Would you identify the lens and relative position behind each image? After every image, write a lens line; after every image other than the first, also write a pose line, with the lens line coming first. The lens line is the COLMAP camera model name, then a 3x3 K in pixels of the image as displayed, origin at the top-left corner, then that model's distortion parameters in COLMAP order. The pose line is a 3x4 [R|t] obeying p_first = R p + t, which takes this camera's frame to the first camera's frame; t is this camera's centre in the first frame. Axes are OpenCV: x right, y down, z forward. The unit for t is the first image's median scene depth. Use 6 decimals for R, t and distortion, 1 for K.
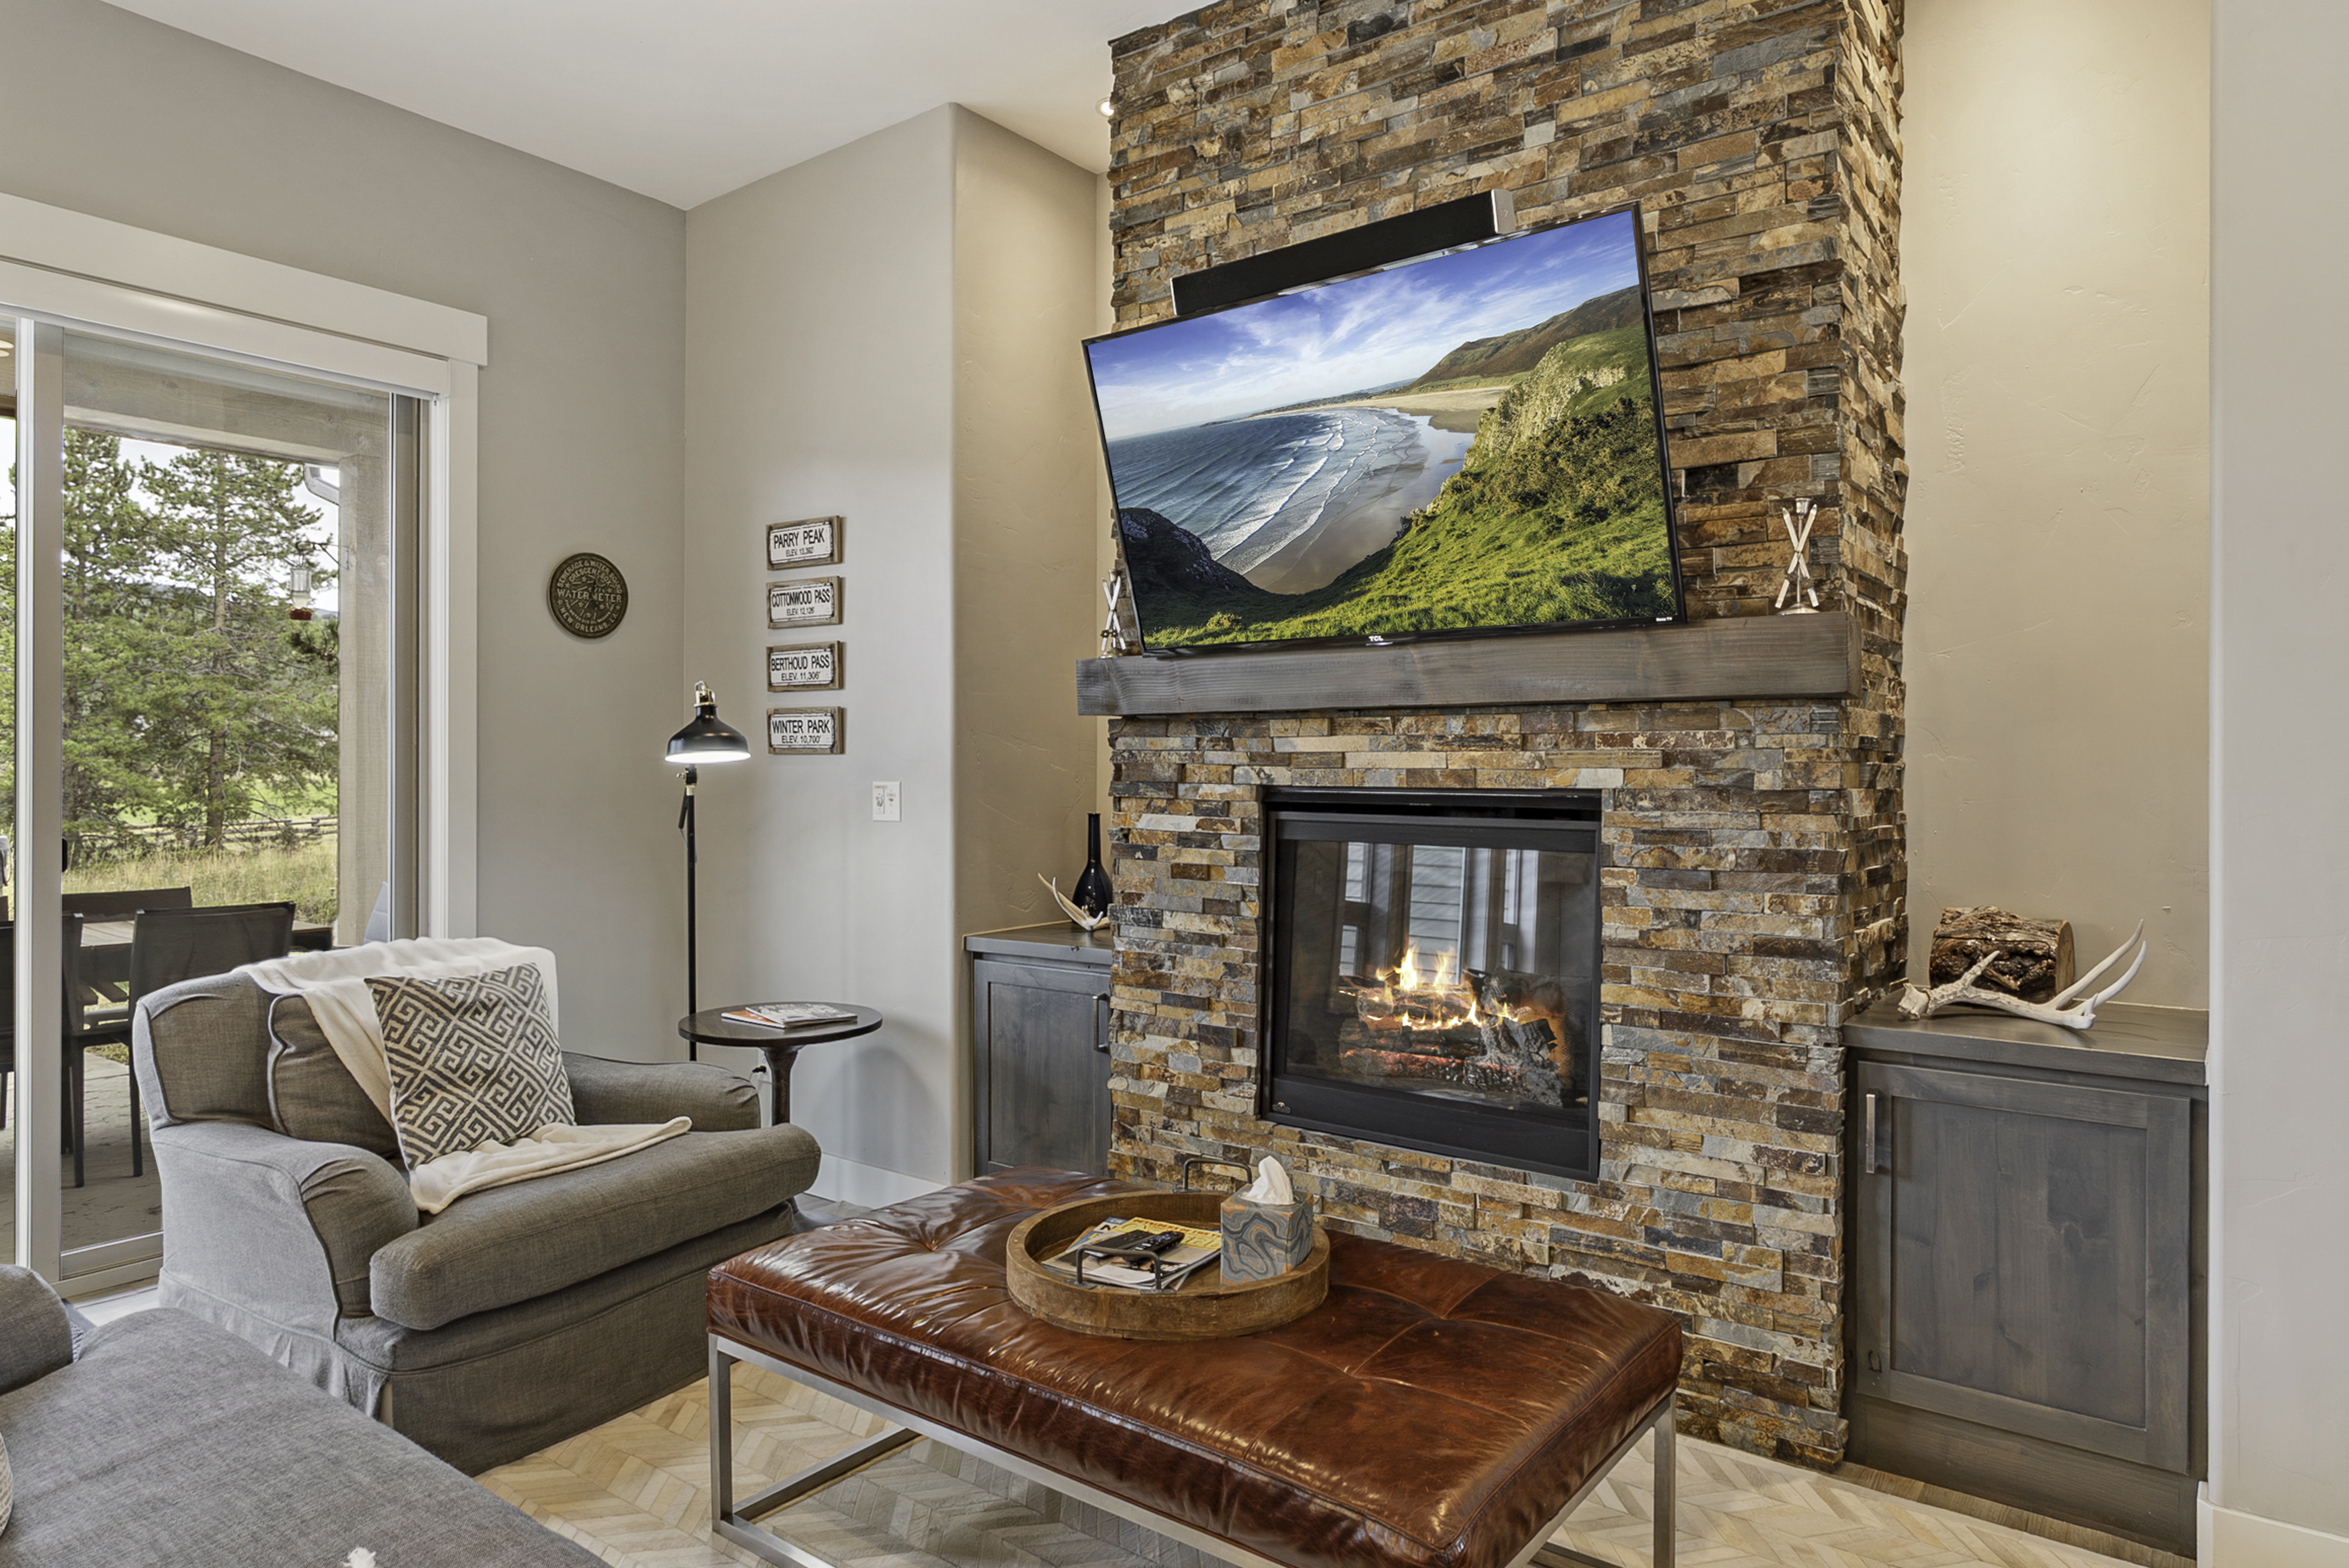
lens RADIAL K [[1416.8, 0, 1172.7], [0, 1416.8, 770.7], [0, 0, 1]] dist [-0.008077, 0.000466]
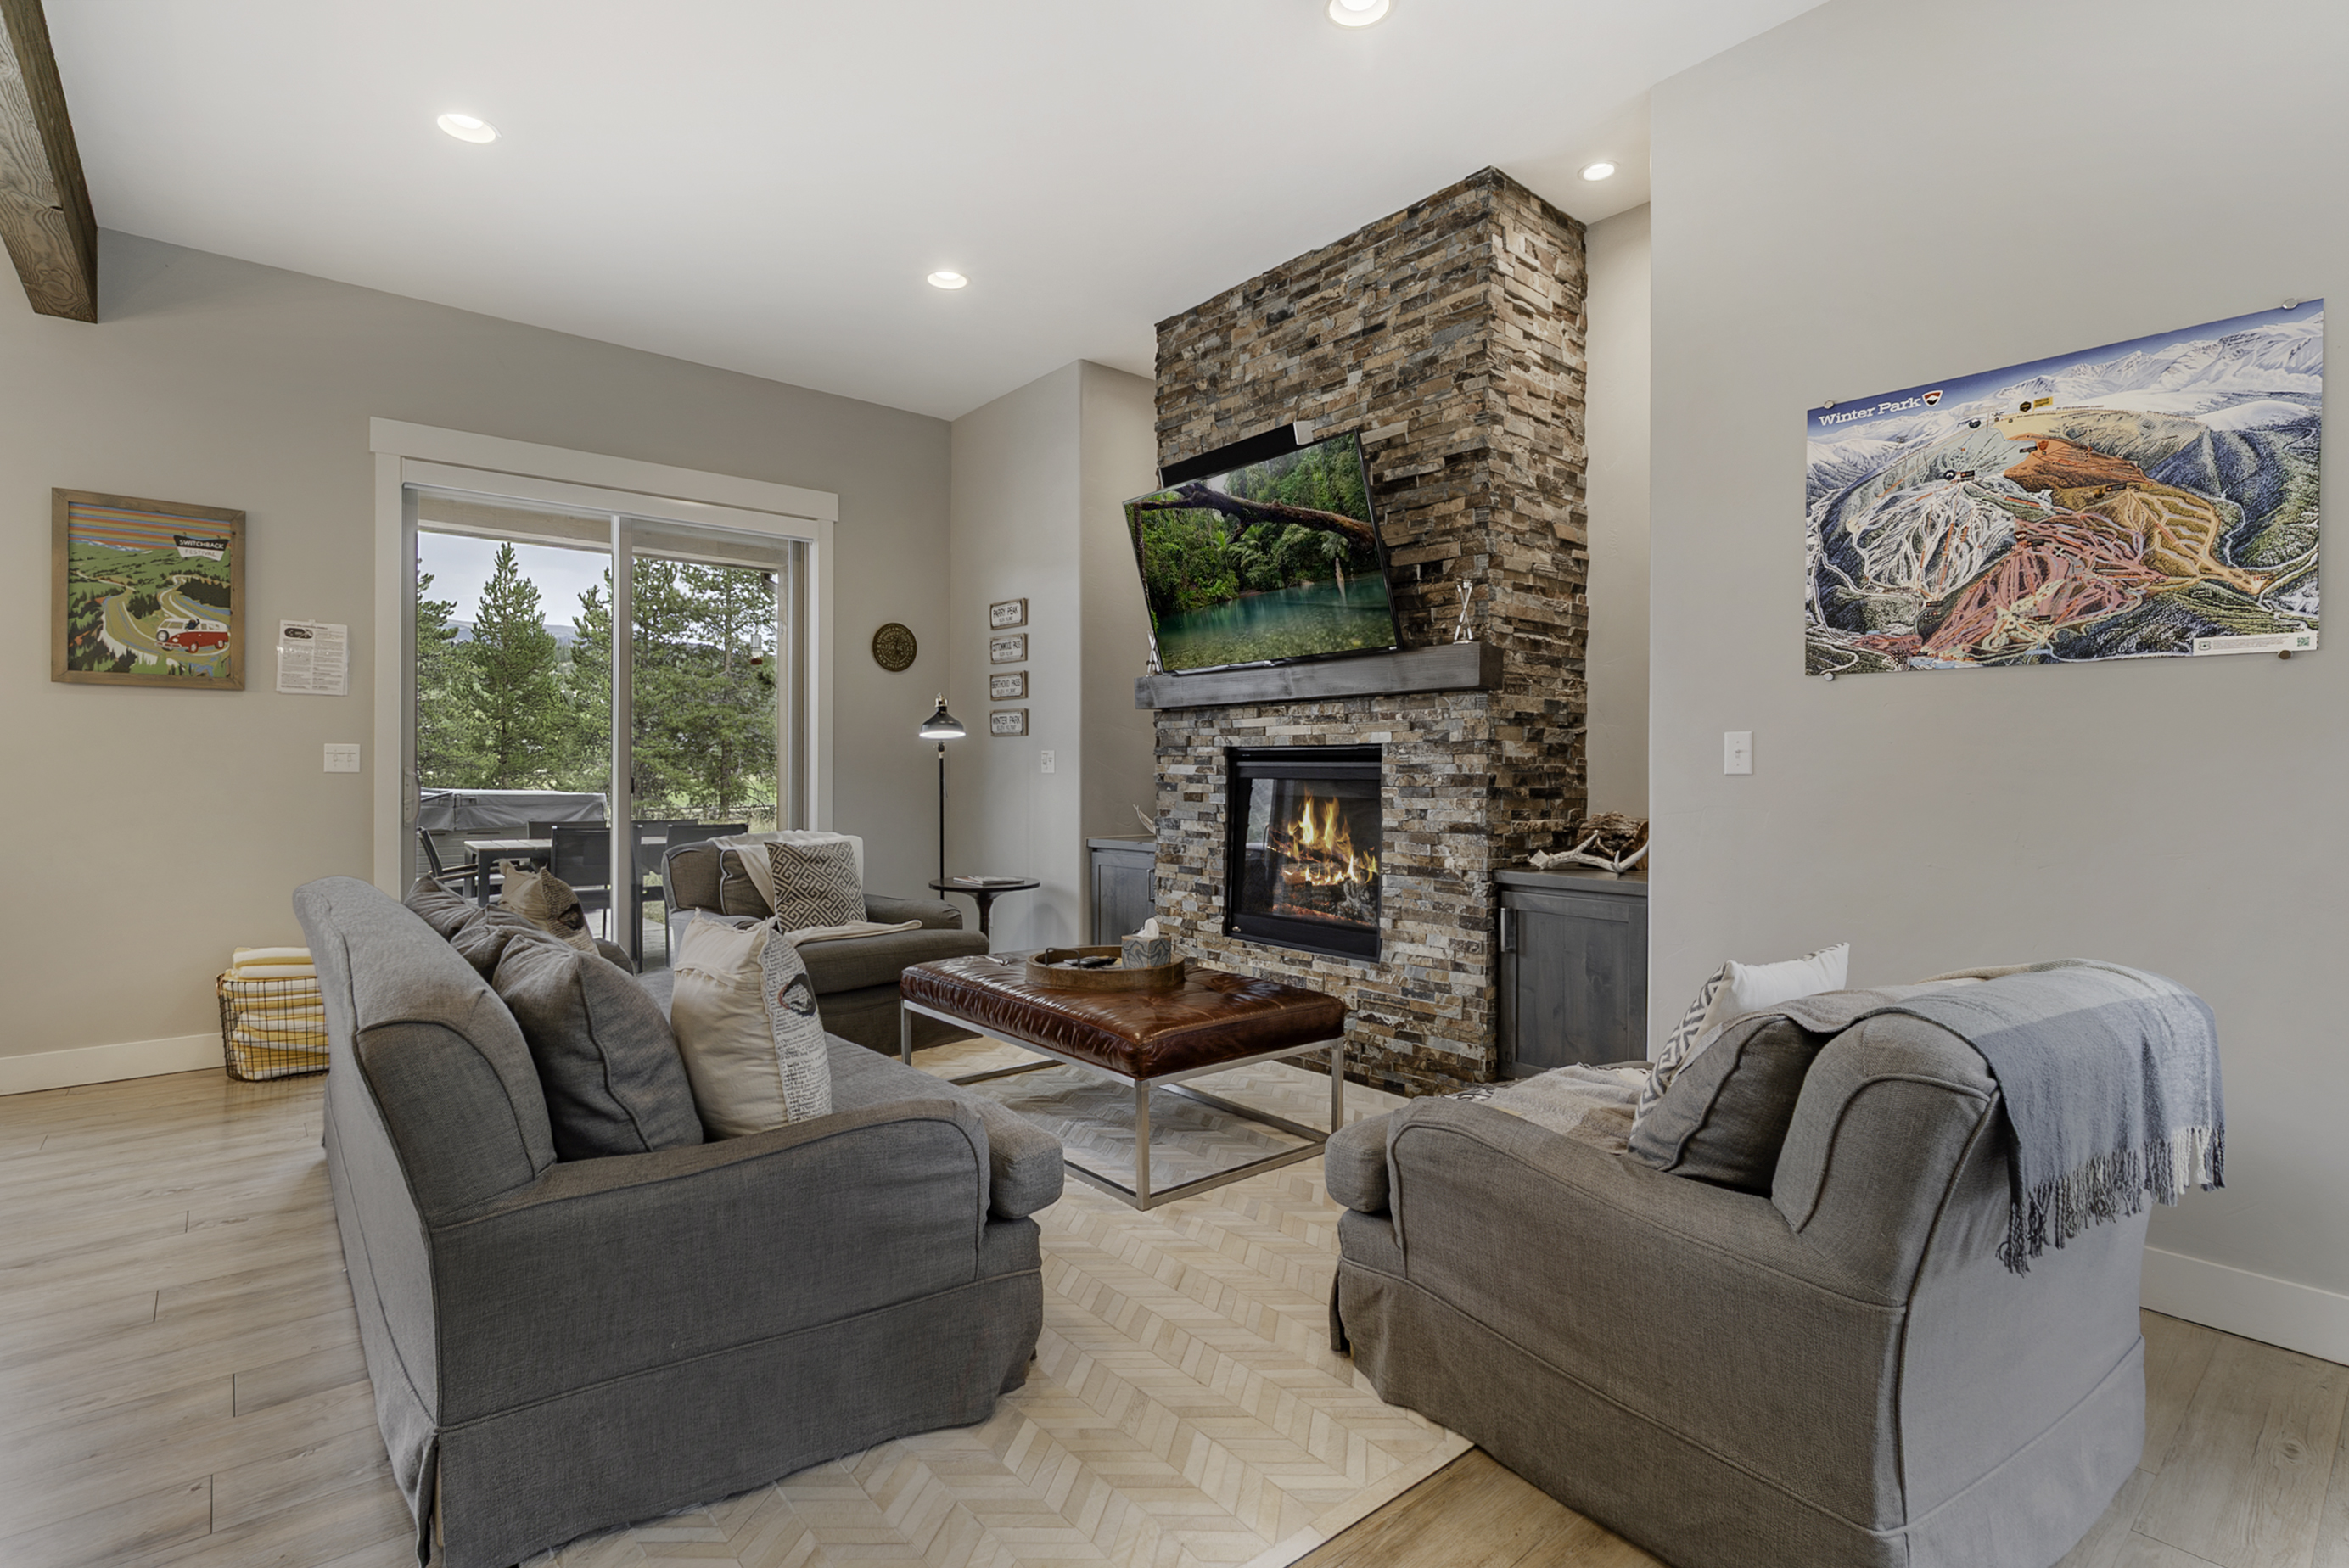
lens RADIAL K [[1112.1, 0, 1171.4], [0, 1112.1, 773.7], [0, 0, 1]] dist [0.001162, 0.000049]
pose [[0.976356, 0.001050, -0.216164, 0.317490], [-0.001028, 0.999999, 0.000212, 0.046852], [0.216164, 0.000016, 0.976357, -0.395426]]
